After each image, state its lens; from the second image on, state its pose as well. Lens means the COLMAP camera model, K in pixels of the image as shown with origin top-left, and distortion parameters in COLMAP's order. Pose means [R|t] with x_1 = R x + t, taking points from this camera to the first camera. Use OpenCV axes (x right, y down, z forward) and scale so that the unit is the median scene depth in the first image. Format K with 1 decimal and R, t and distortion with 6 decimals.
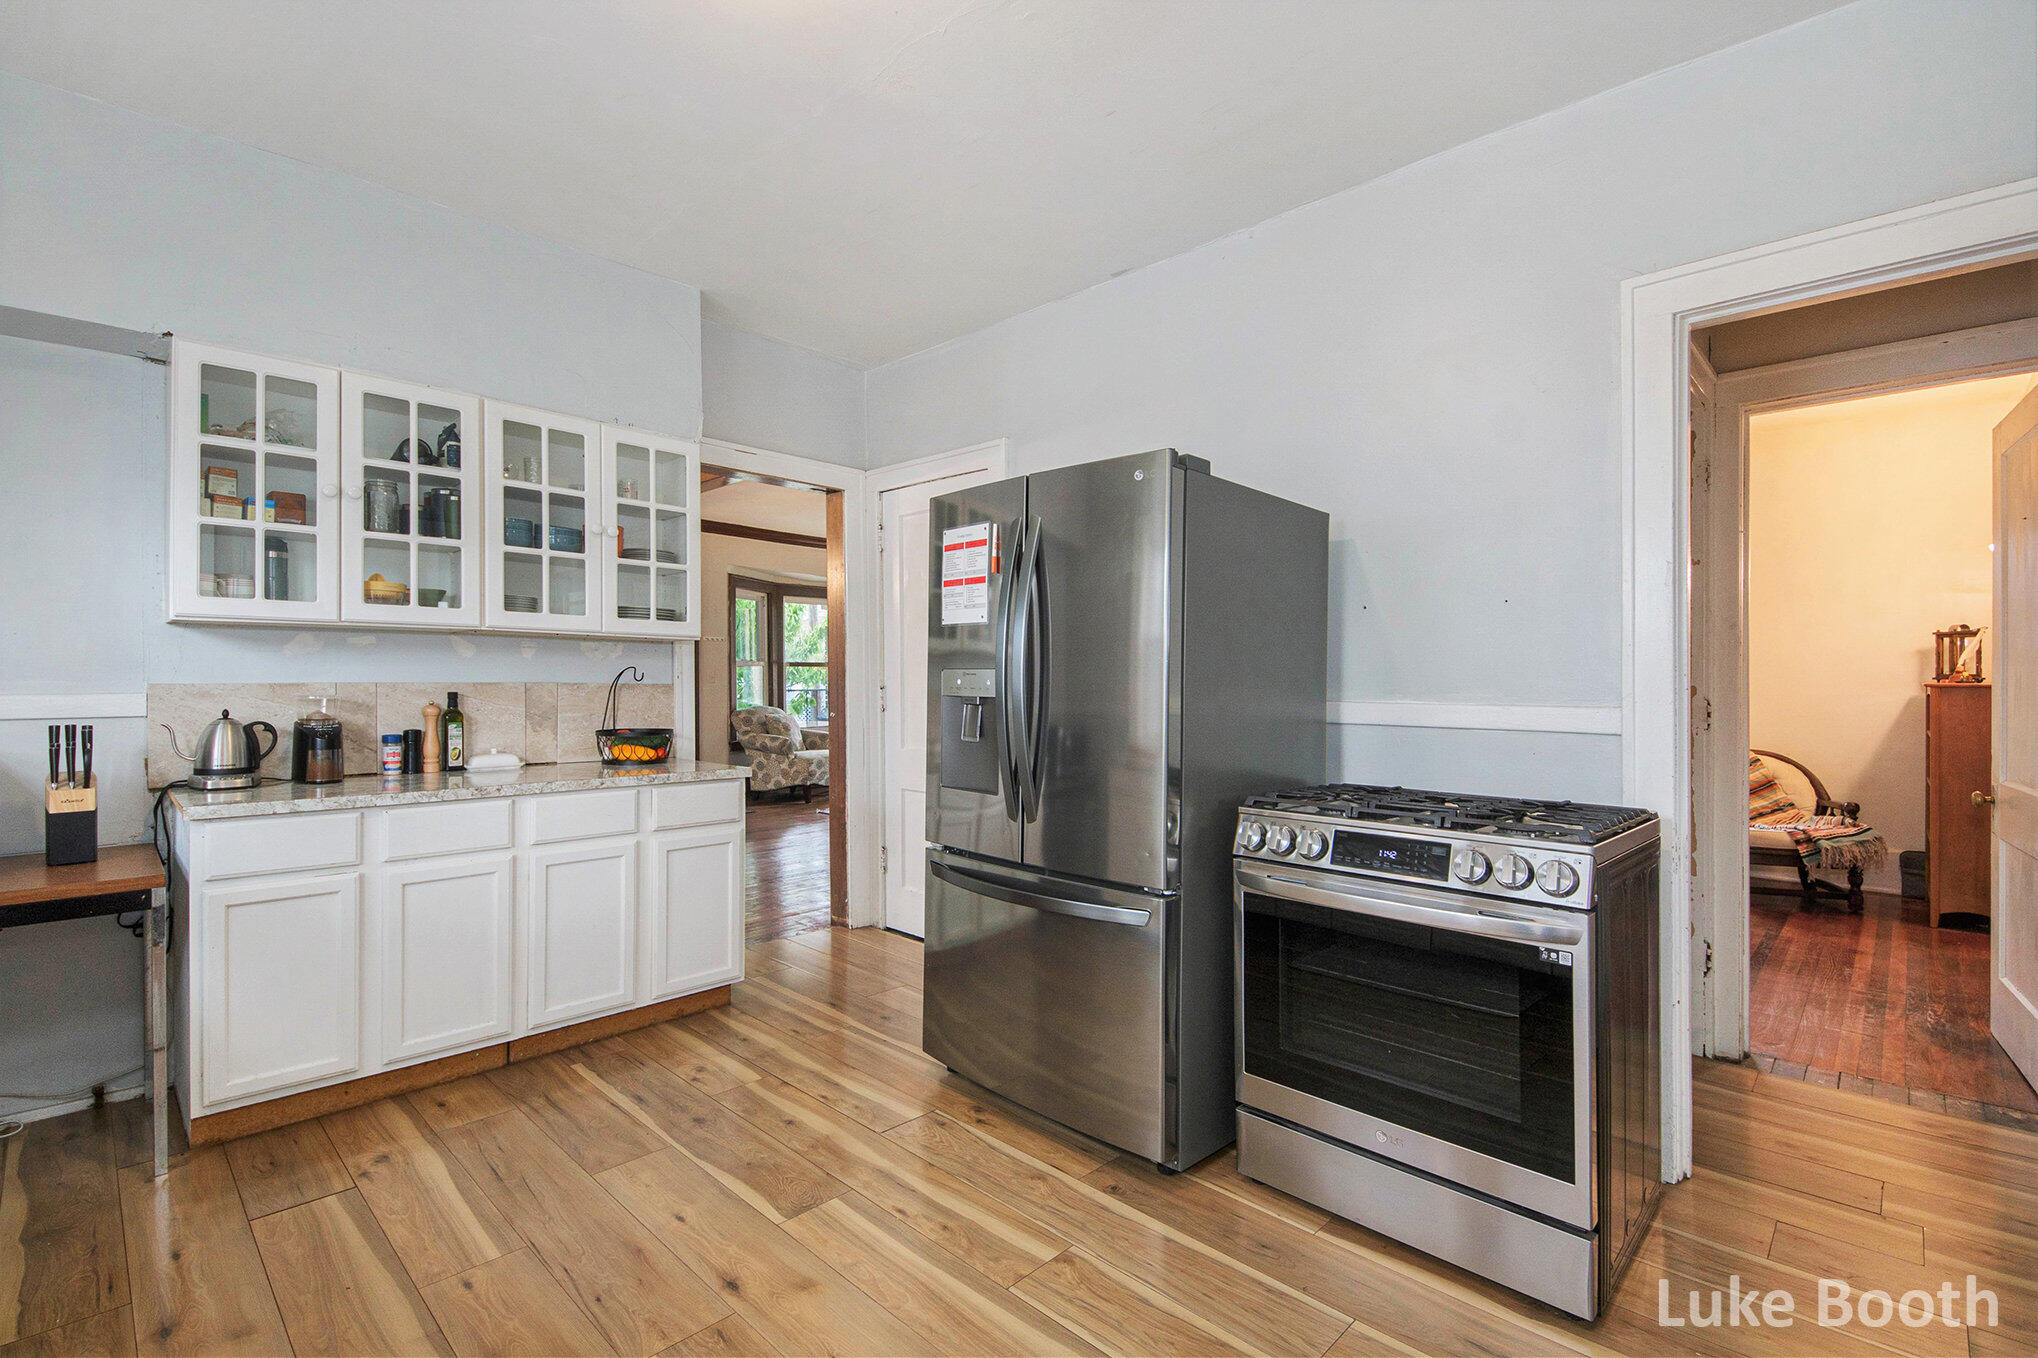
lens RADIAL K [[919.1, 0, 1012.3], [0, 919.1, 681.4], [0, 0, 1]] dist [0.050833, -0.032834]
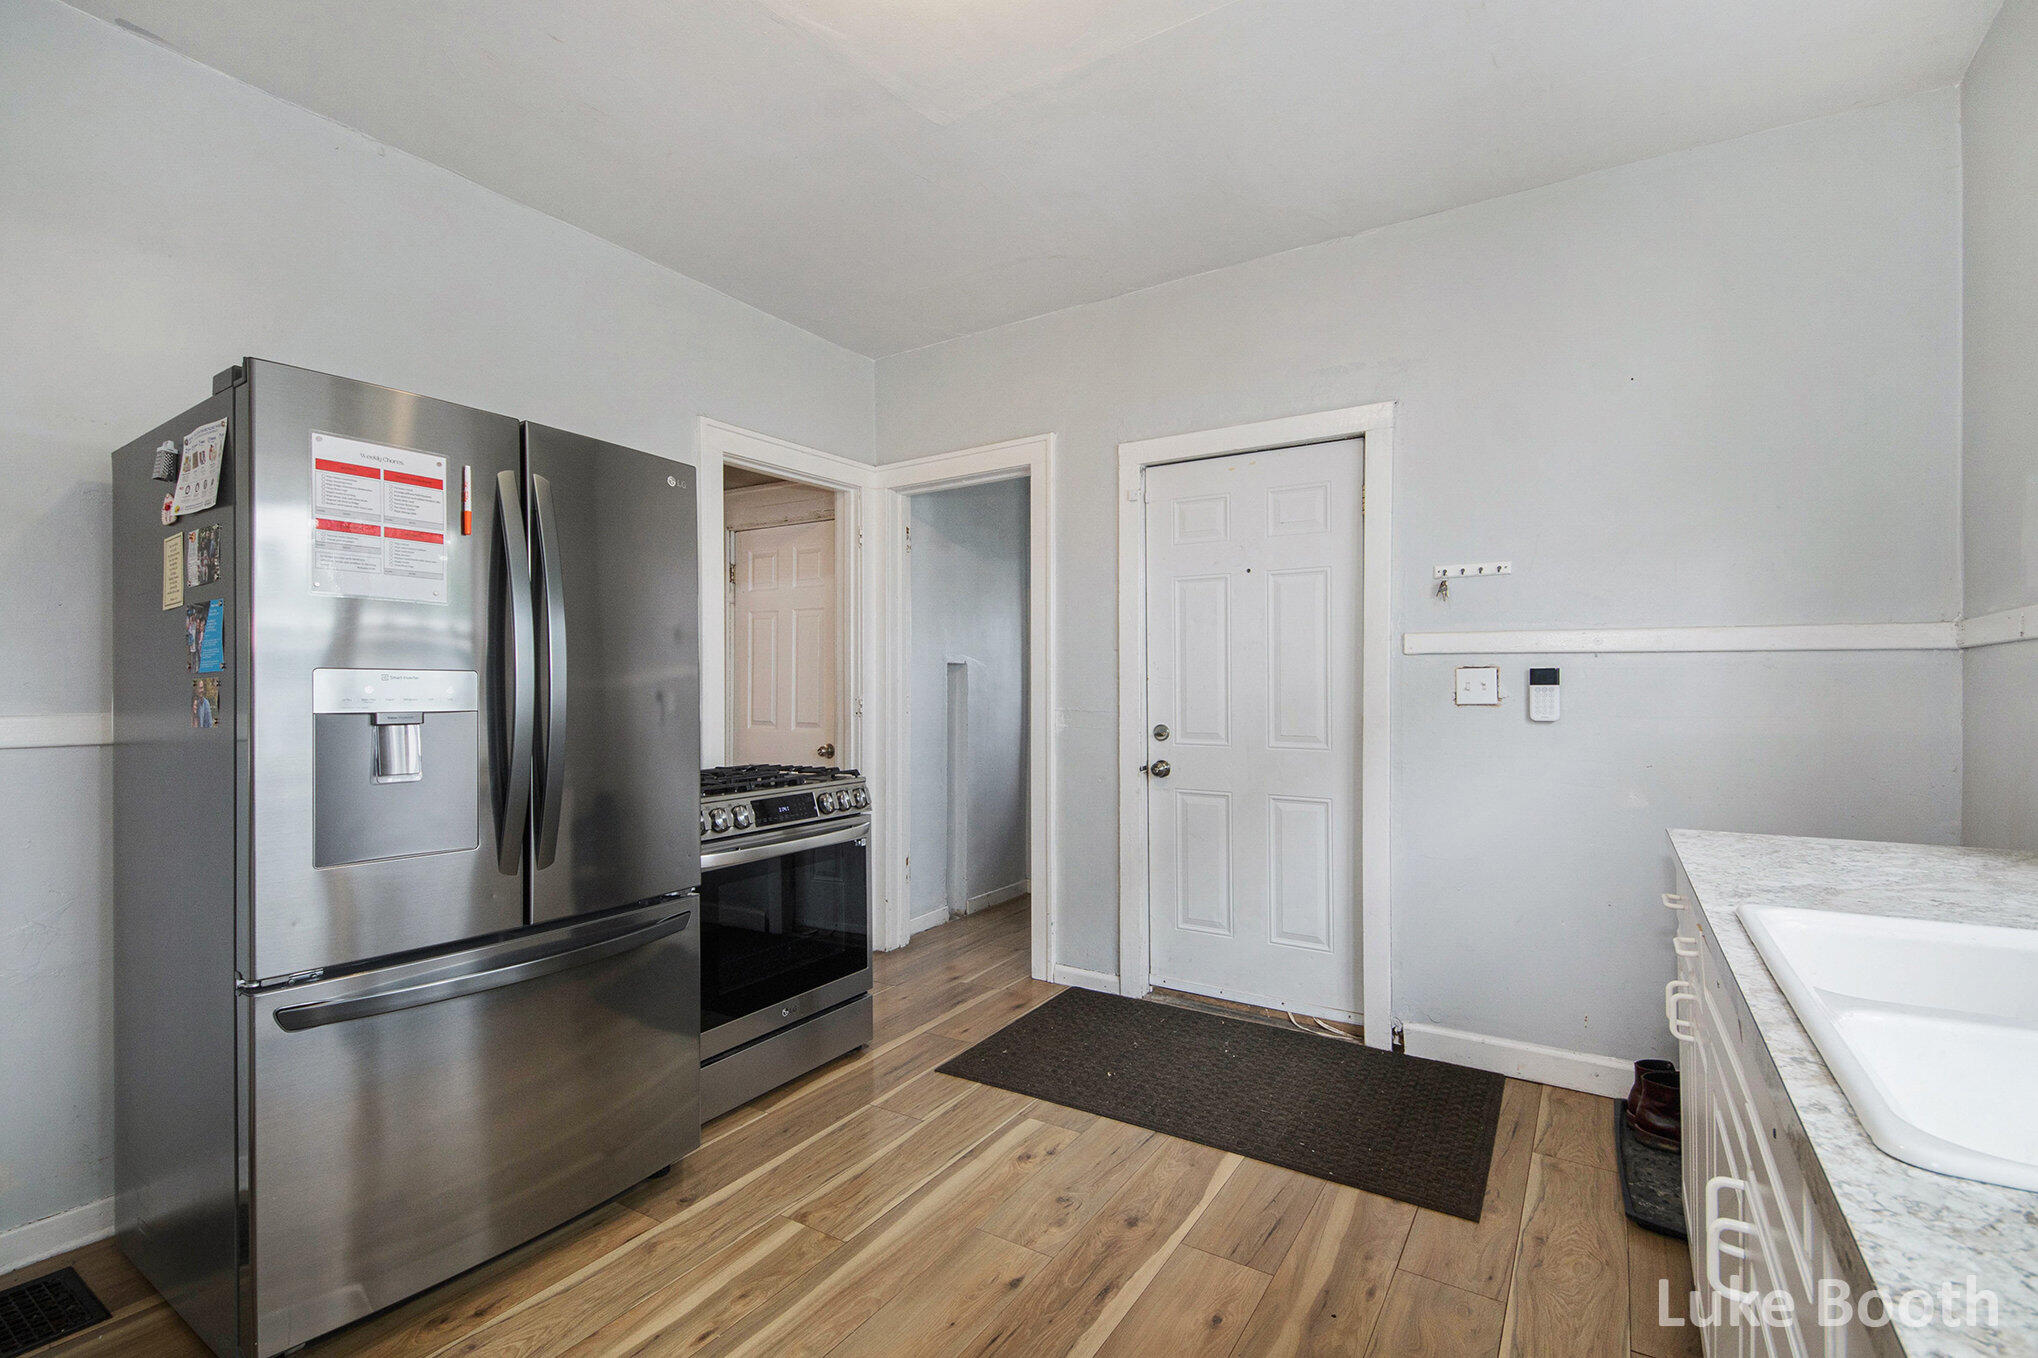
lens RADIAL K [[919.1, 0, 1012.3], [0, 919.1, 681.4], [0, 0, 1]] dist [0.050833, -0.032834]
pose [[-0.195643, 0.001005, 0.980675, -0.551132], [0.005001, 0.999987, -0.000028, -0.002318], [-0.980662, 0.004899, -0.195646, 0.503847]]
